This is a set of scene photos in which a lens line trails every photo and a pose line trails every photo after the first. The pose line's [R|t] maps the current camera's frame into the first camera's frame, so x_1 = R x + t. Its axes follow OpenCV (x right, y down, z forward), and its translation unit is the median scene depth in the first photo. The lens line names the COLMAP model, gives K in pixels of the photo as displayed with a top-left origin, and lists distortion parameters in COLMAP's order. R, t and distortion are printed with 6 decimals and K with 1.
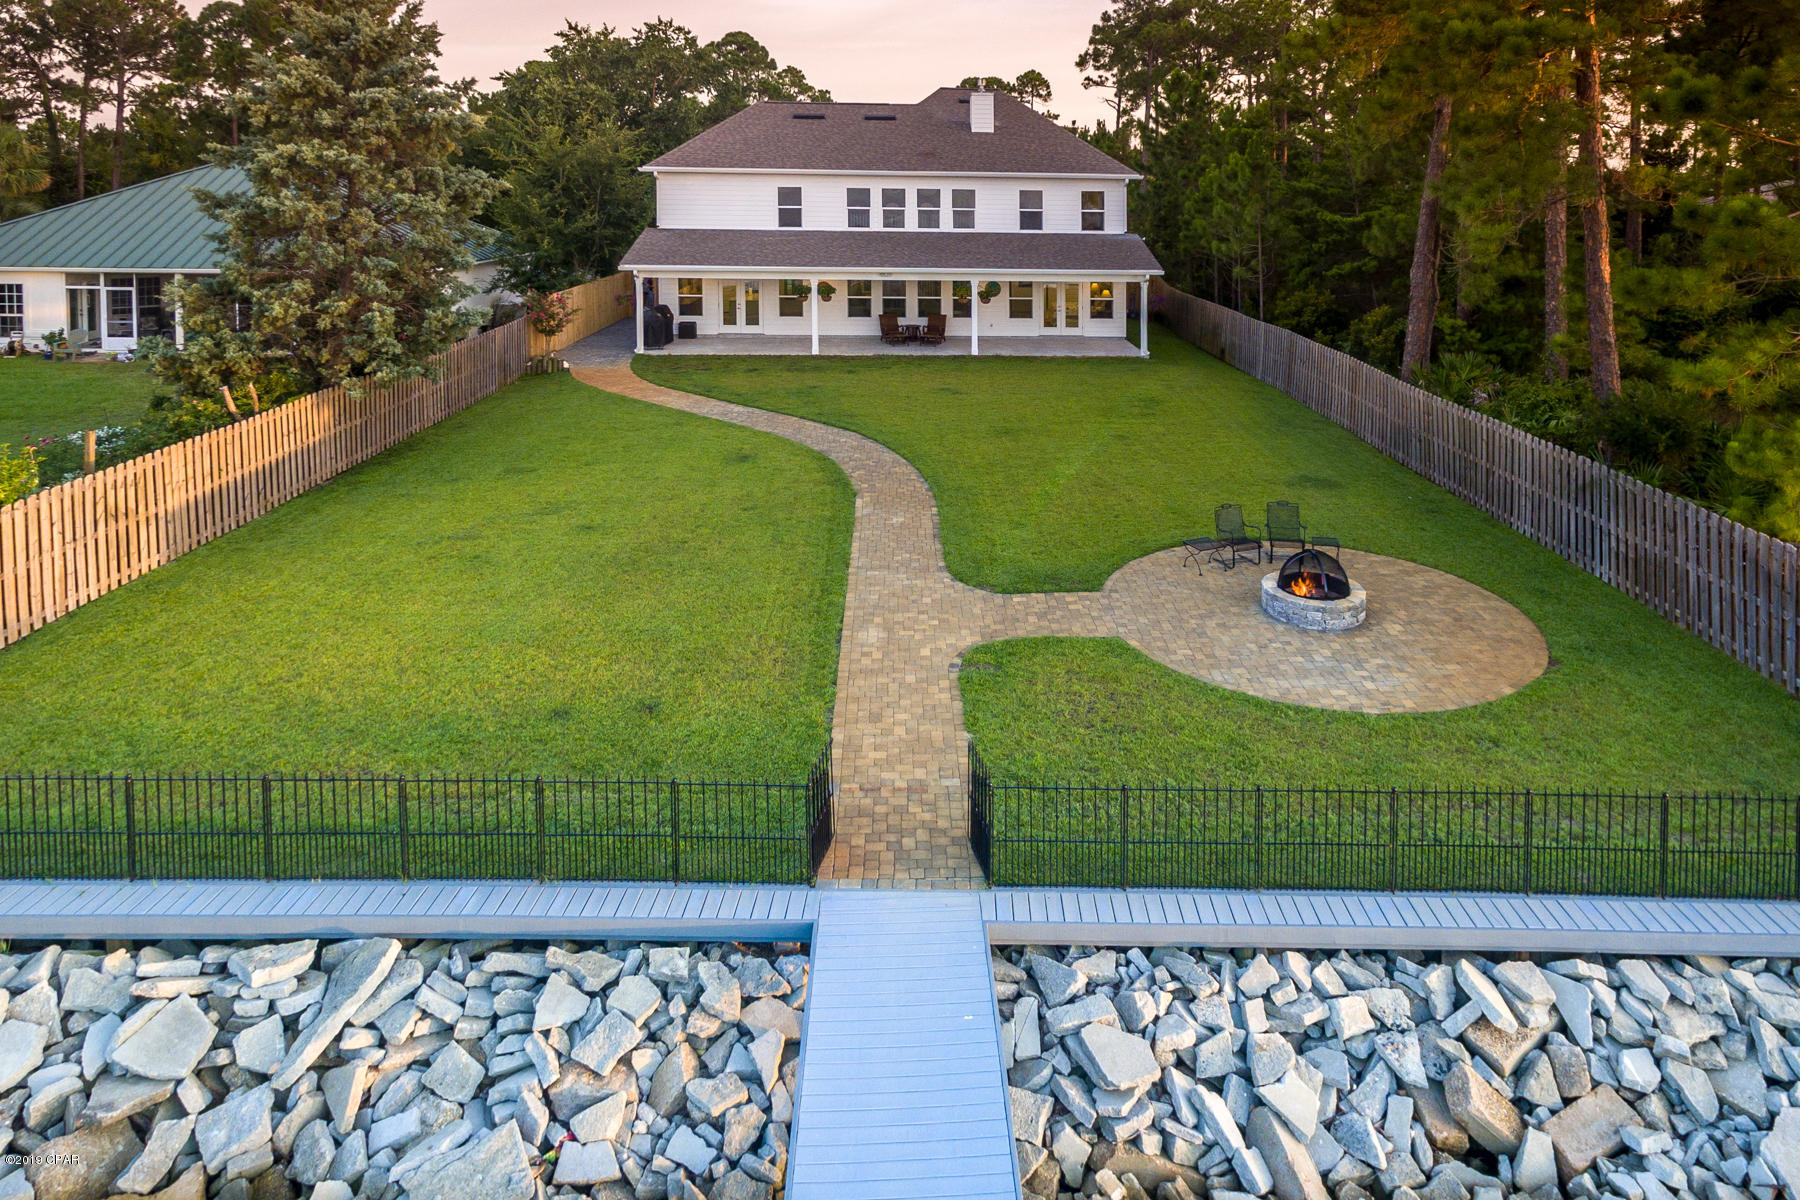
lens RADIAL K [[1129.8, 0, 932.5], [0, 1129.8, 286.0], [0, 0, 1]] dist [0.008573, -0.001927]
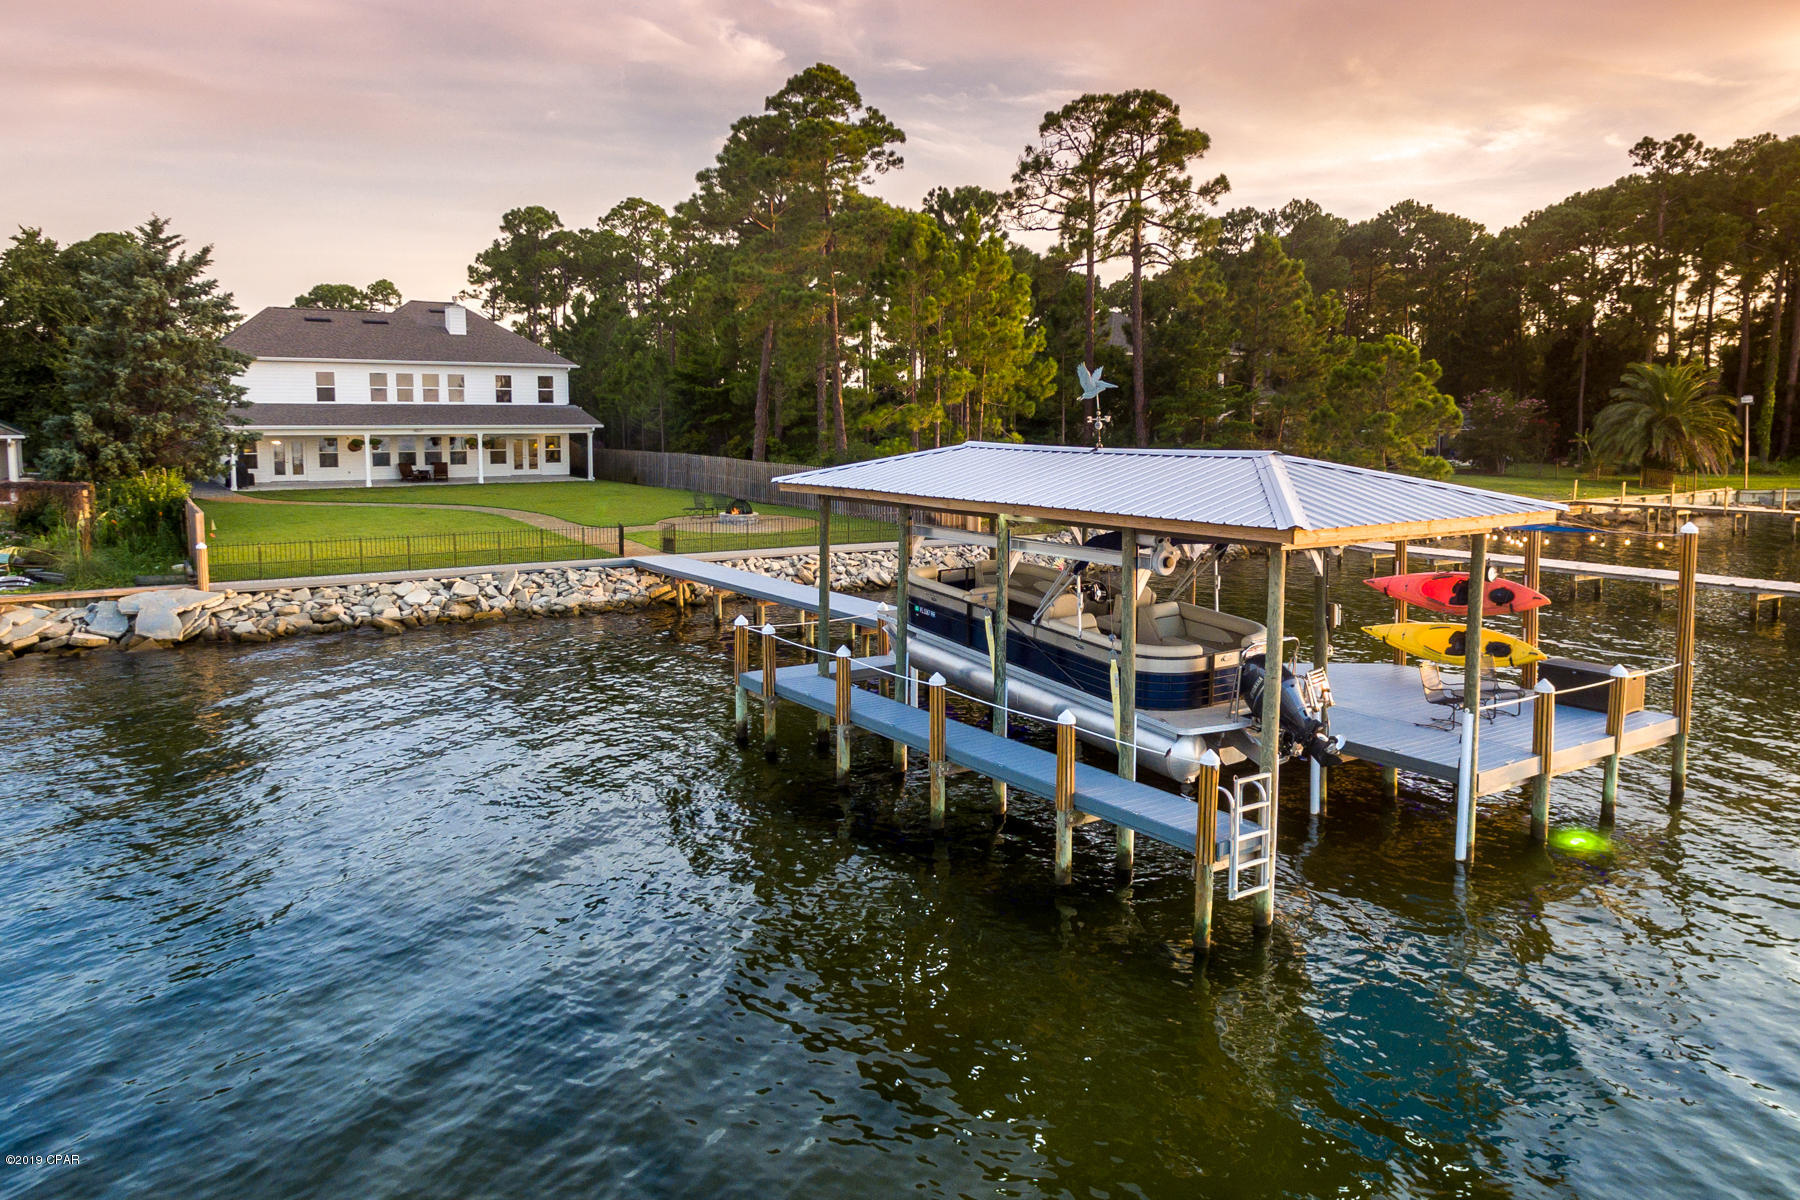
lens RADIAL K [[1242.2, 0, 910.2], [0, 1242.2, 451.2], [0, 0, 1]] dist [-0.003076, 0.006681]
pose [[0.841320, -0.029427, 0.539735, -0.342389], [0.056183, 0.997869, -0.033171, 0.096861], [-0.537609, 0.058231, 0.841181, -0.627560]]
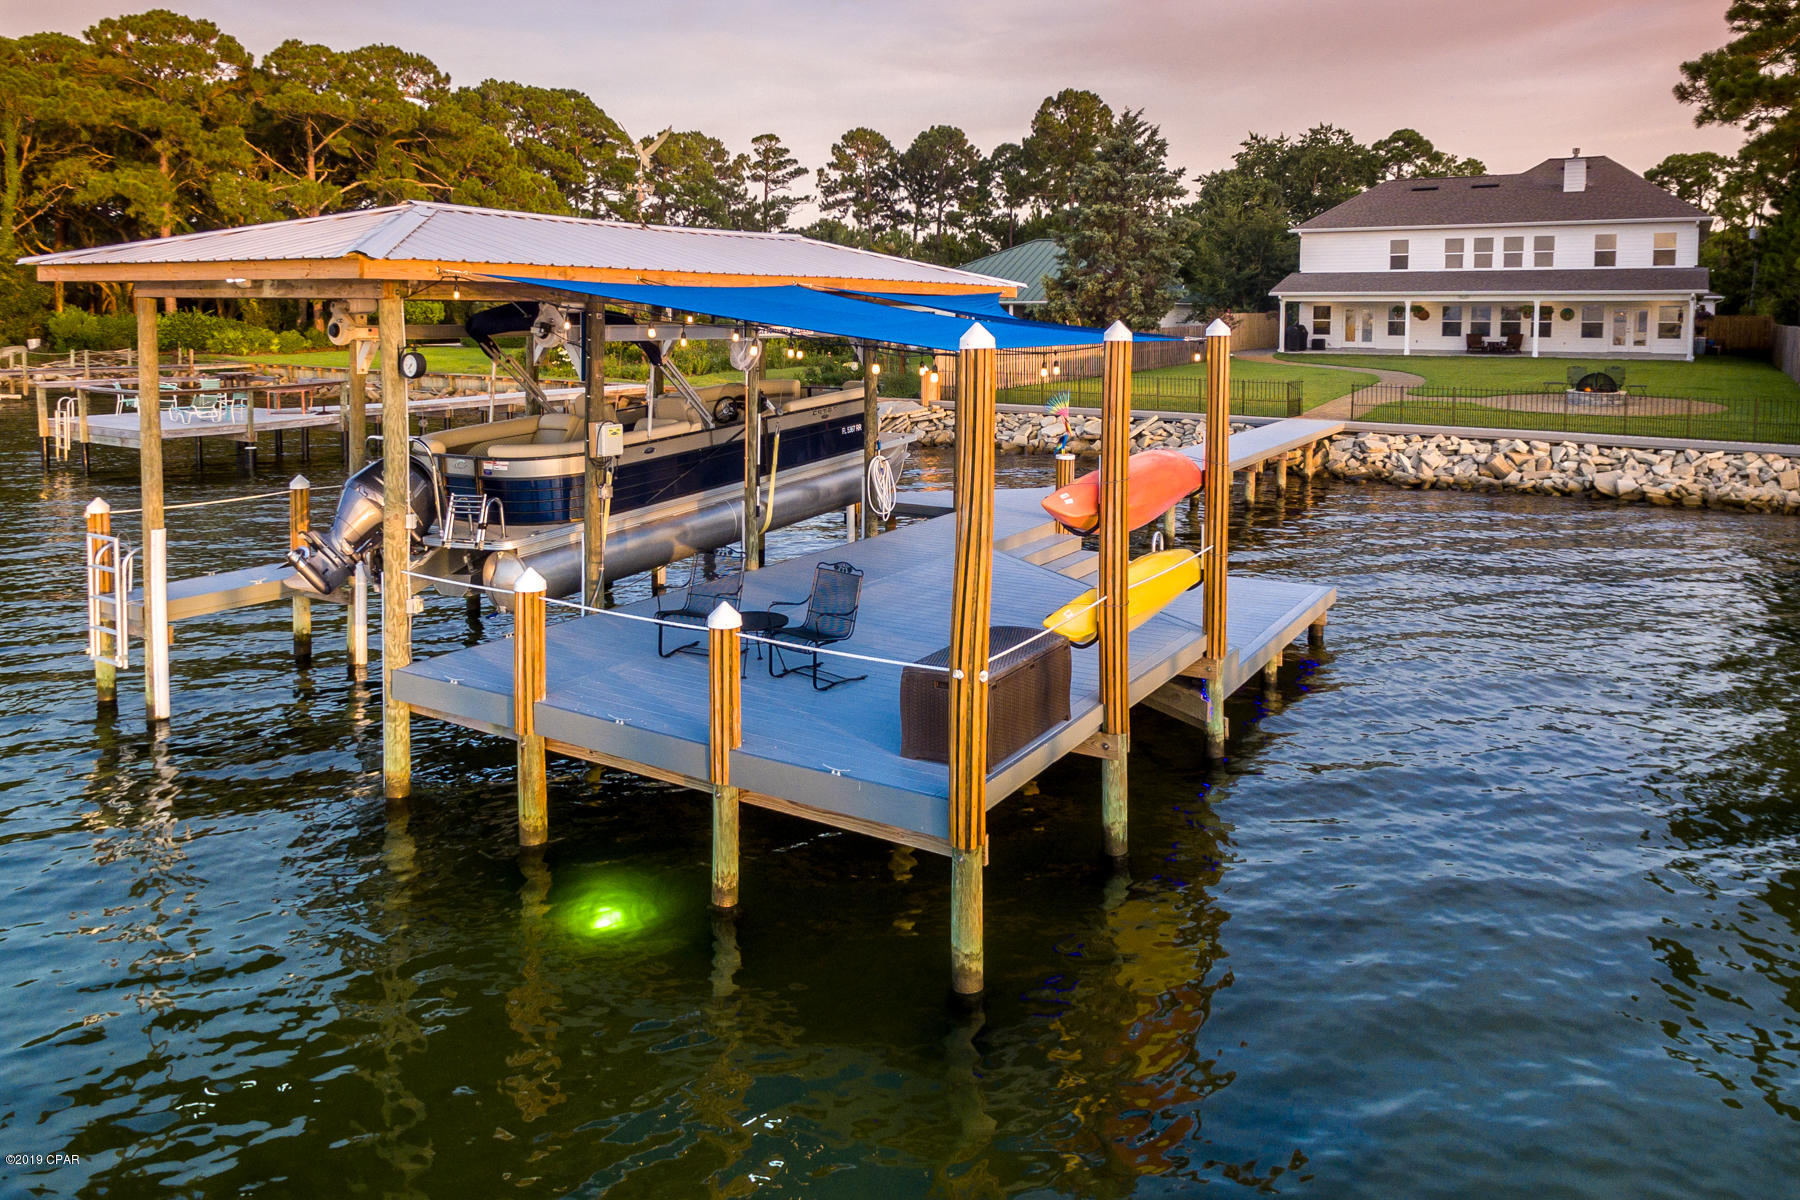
lens RADIAL K [[1242.2, 0, 929.4], [0, 1242.2, 441.0], [0, 0, 1]] dist [-0.003076, 0.006681]
pose [[0.839511, 0.040247, -0.541850, 0.216784], [-0.033608, 0.999190, 0.022148, 0.139653], [0.542302, -0.000383, 0.840184, -0.556627]]
